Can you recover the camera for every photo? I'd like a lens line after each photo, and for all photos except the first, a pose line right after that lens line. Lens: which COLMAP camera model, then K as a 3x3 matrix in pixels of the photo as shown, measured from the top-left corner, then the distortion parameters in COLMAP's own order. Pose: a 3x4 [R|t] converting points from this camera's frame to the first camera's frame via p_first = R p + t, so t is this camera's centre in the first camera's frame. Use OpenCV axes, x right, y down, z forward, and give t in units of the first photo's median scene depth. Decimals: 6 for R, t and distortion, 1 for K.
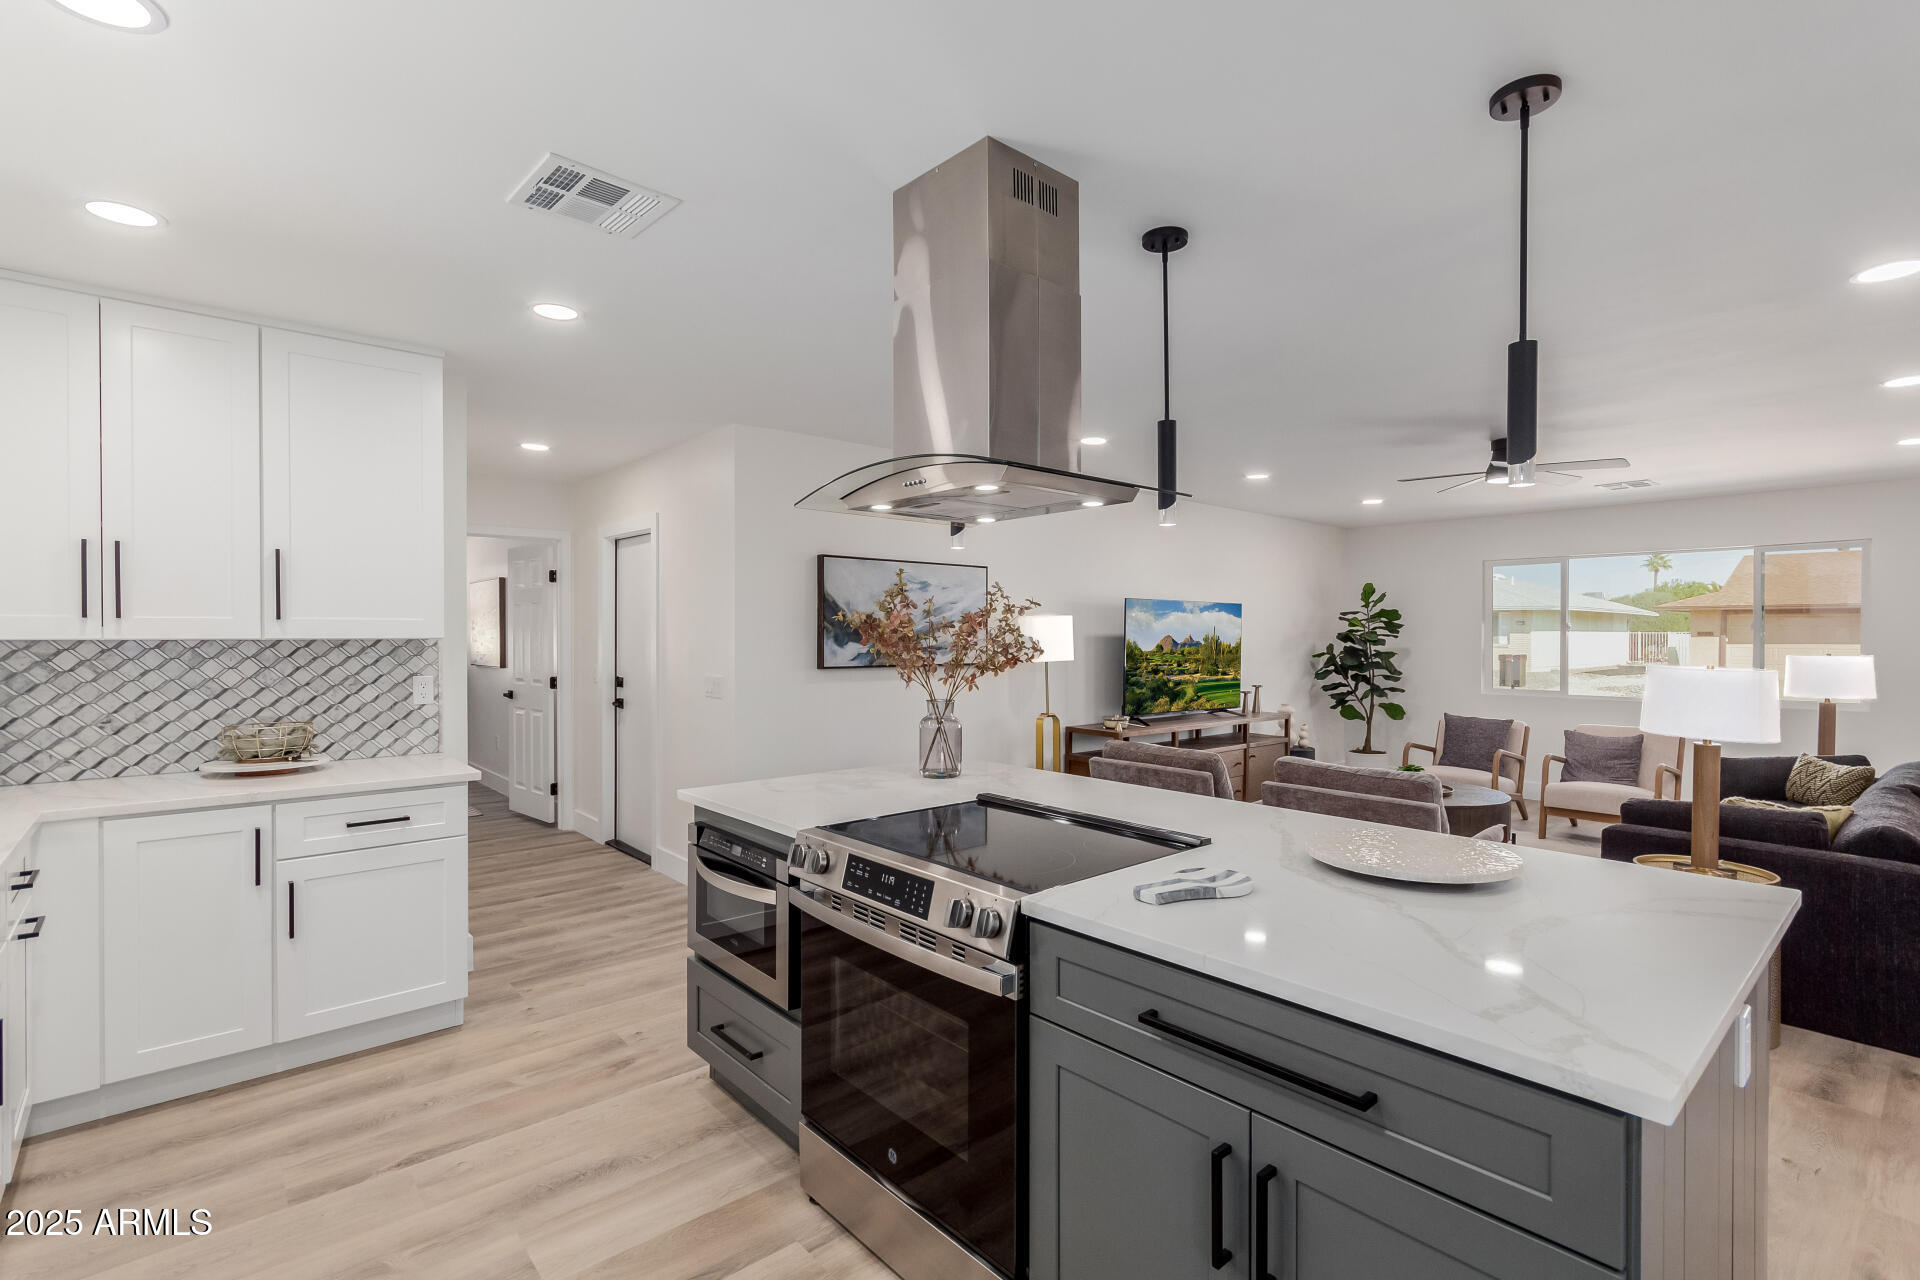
lens RADIAL K [[880.5, 0, 967.9], [0, 880.5, 644.7], [0, 0, 1]] dist [-0.003391, -0.001451]
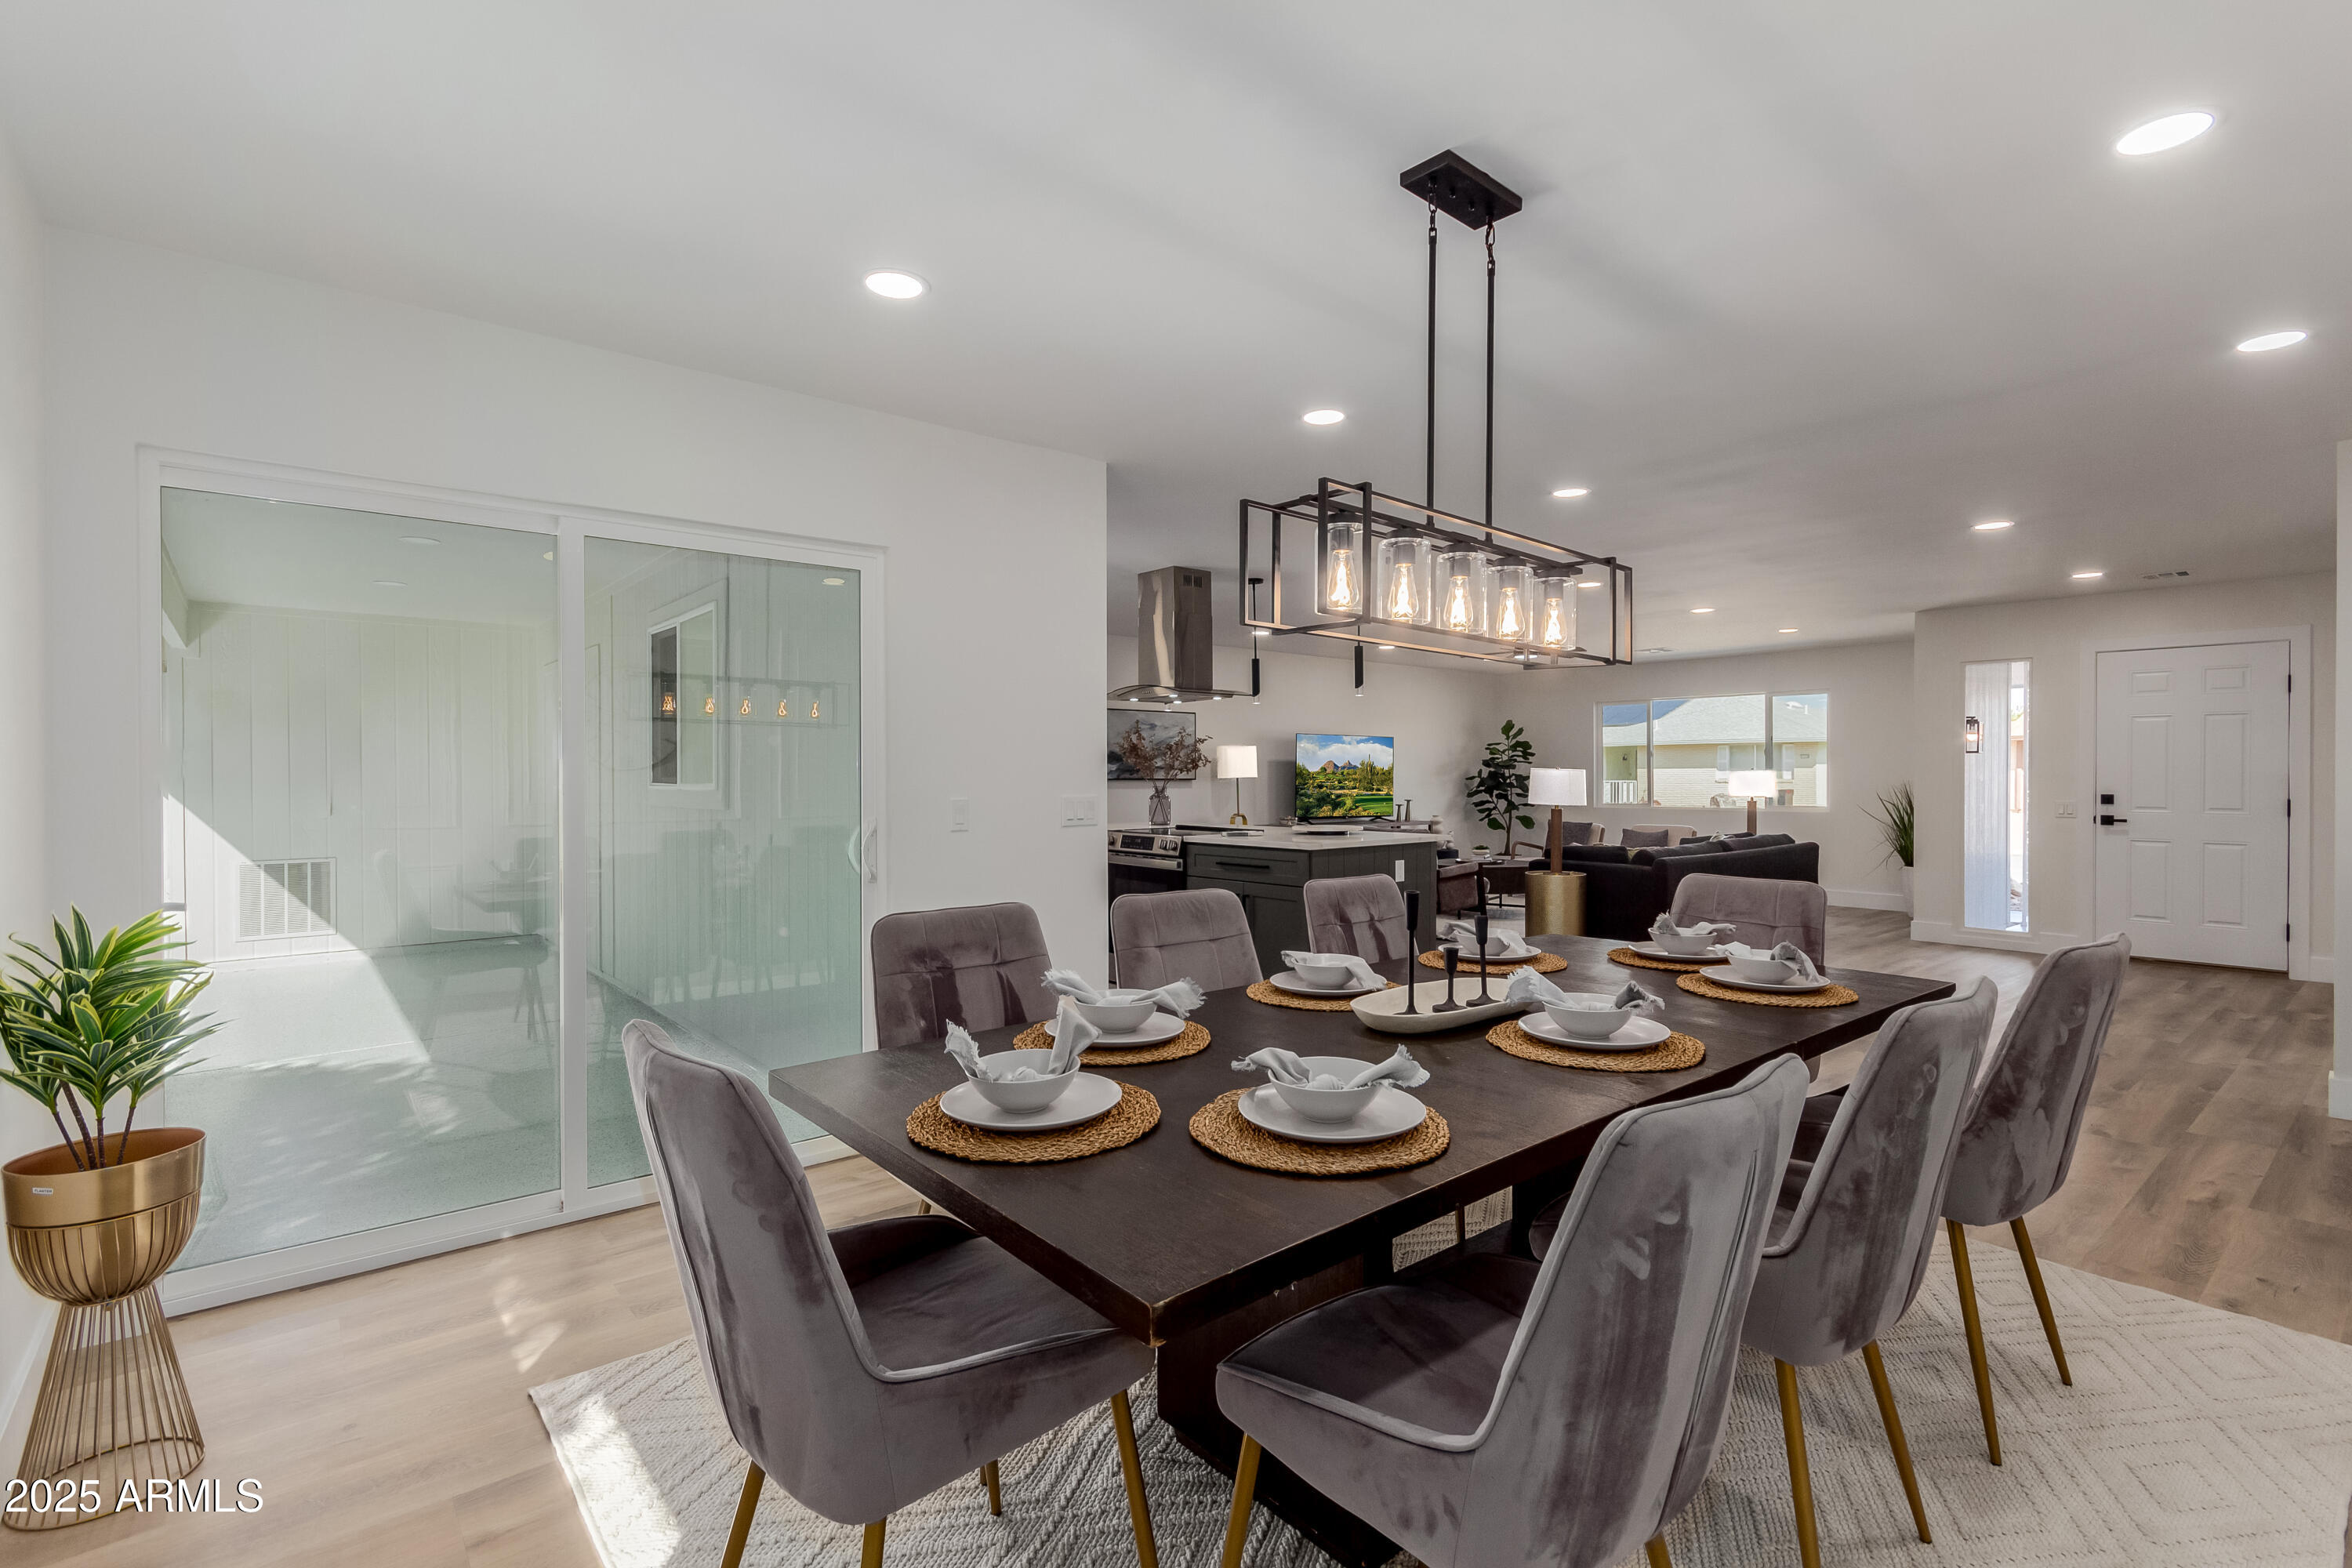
lens RADIAL K [[1078.6, 0, 1175.8], [0, 1078.6, 780.6], [0, 0, 1]] dist [-0.003391, -0.001451]
pose [[0.999516, -0.002983, -0.030974, 0.036665], [0.002827, 0.999983, -0.005078, 0.027053], [0.030989, 0.004988, 0.999507, -0.660666]]
